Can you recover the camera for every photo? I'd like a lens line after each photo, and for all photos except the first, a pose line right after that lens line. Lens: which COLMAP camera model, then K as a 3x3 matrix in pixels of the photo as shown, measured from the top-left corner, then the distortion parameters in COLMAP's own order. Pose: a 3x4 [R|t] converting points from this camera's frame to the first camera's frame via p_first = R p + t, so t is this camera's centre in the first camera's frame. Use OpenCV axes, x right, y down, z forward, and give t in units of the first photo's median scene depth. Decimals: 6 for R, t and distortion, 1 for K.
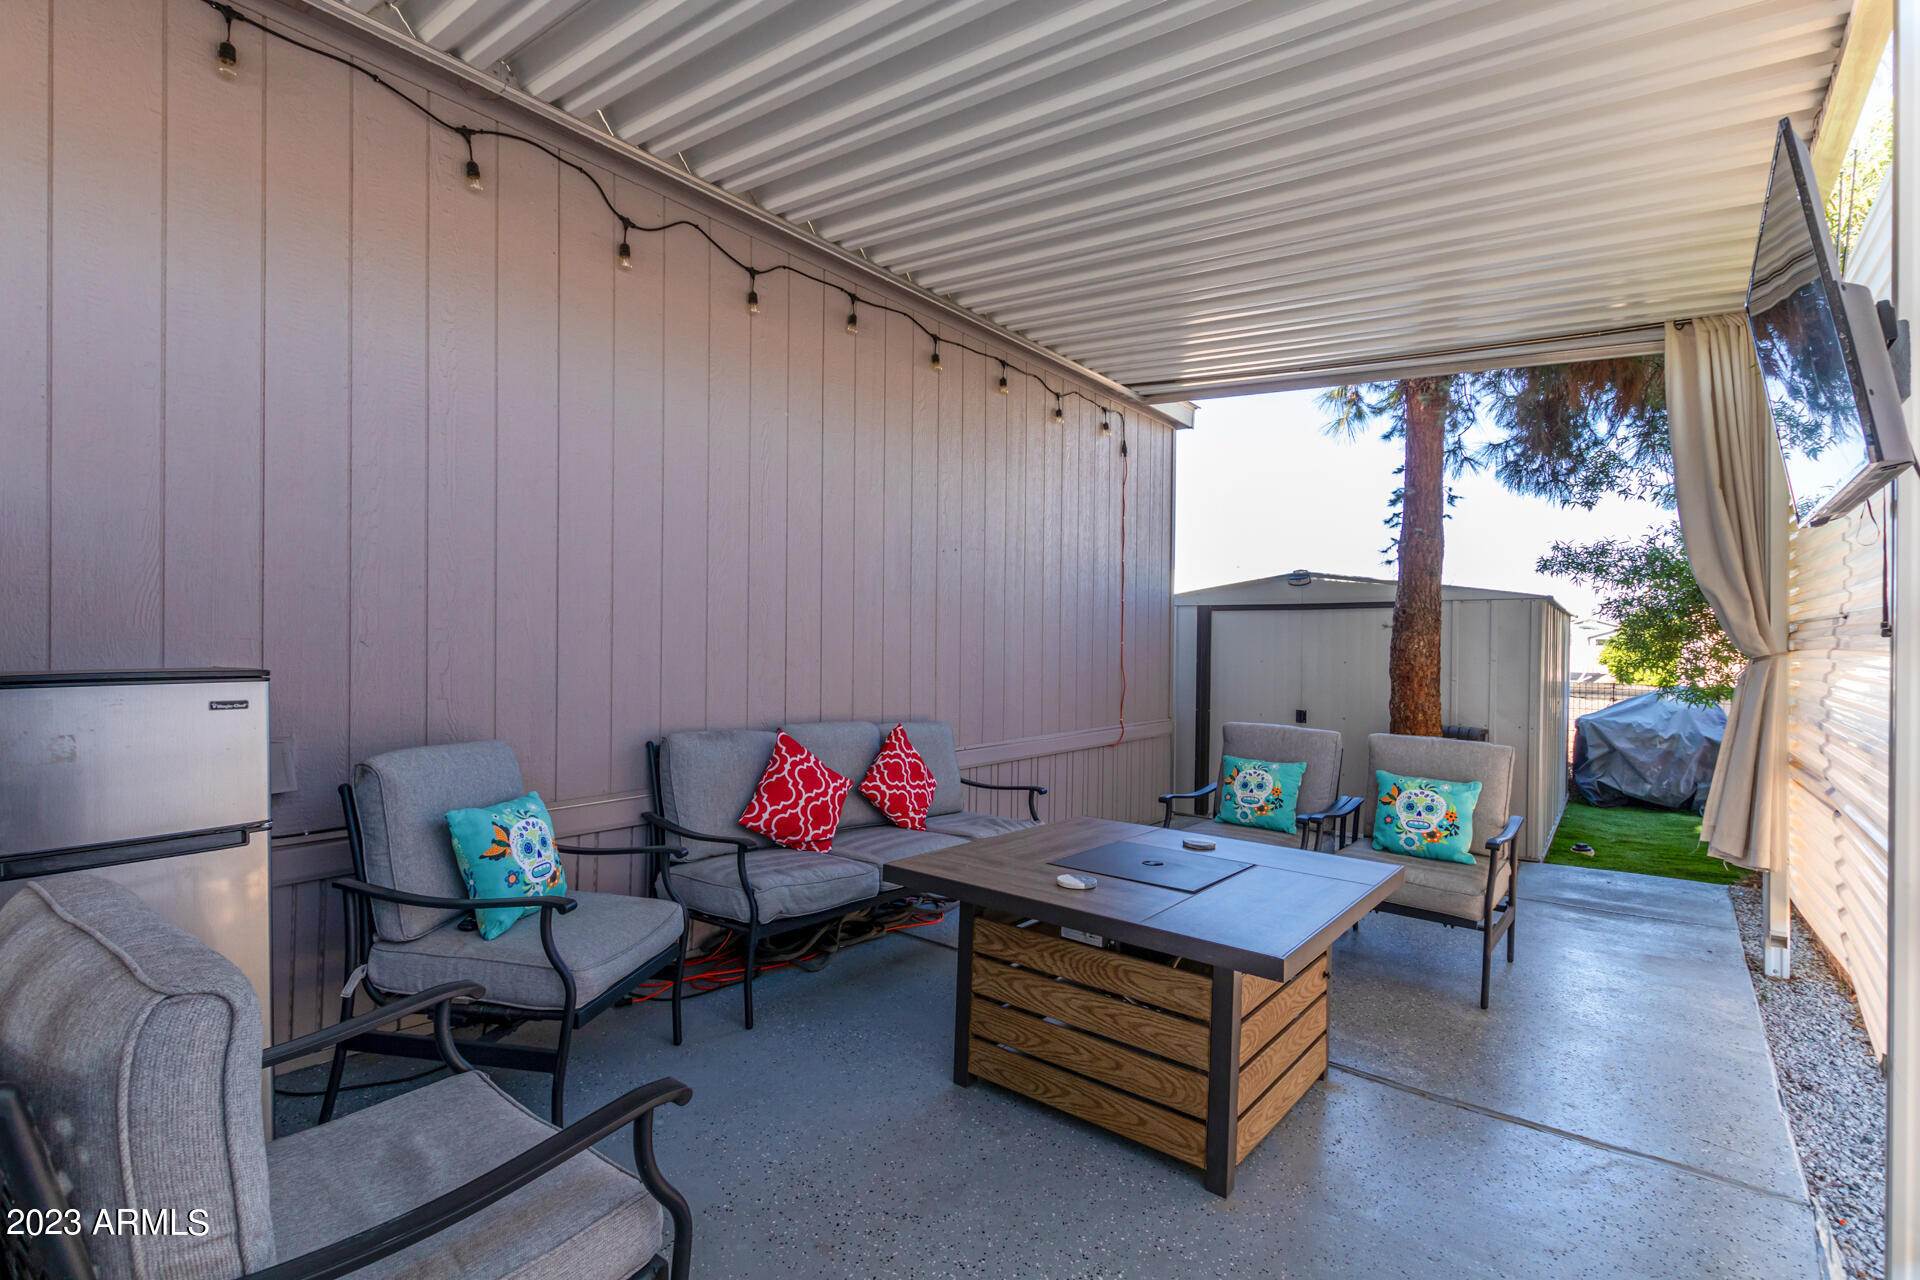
lens RADIAL K [[878.4, 0, 951.1], [0, 878.4, 635.1], [0, 0, 1]] dist [0.004137, -0.000790]
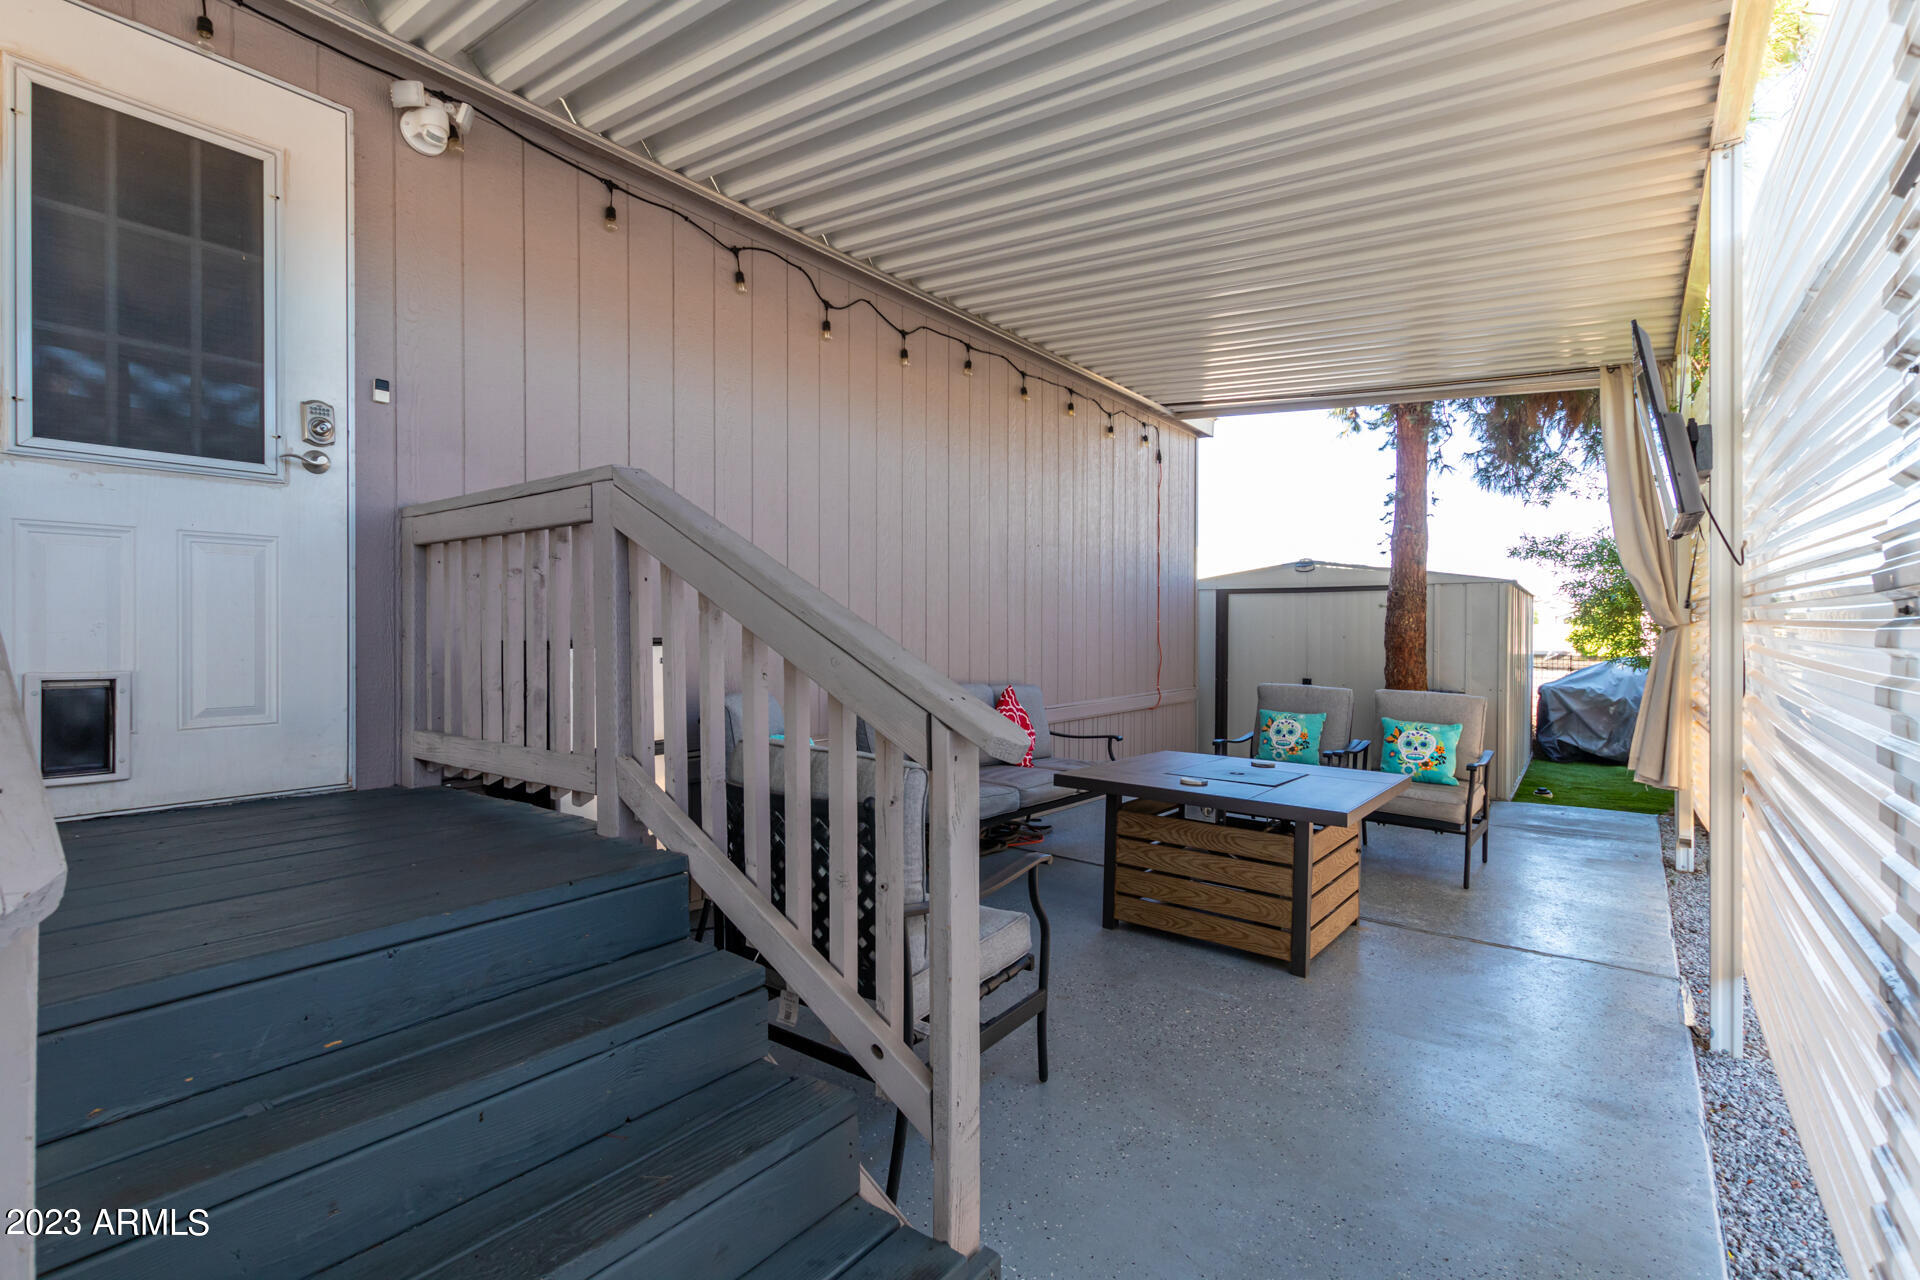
lens RADIAL K [[873.3, 0, 962.3], [0, 873.3, 618.9], [0, 0, 1]] dist [0.003473, 0.000291]
pose [[0.999495, -0.007113, 0.030964, -0.123687], [0.007113, 0.999975, 0.000110, 0.003609], [-0.030964, 0.000110, 0.999520, -0.190547]]
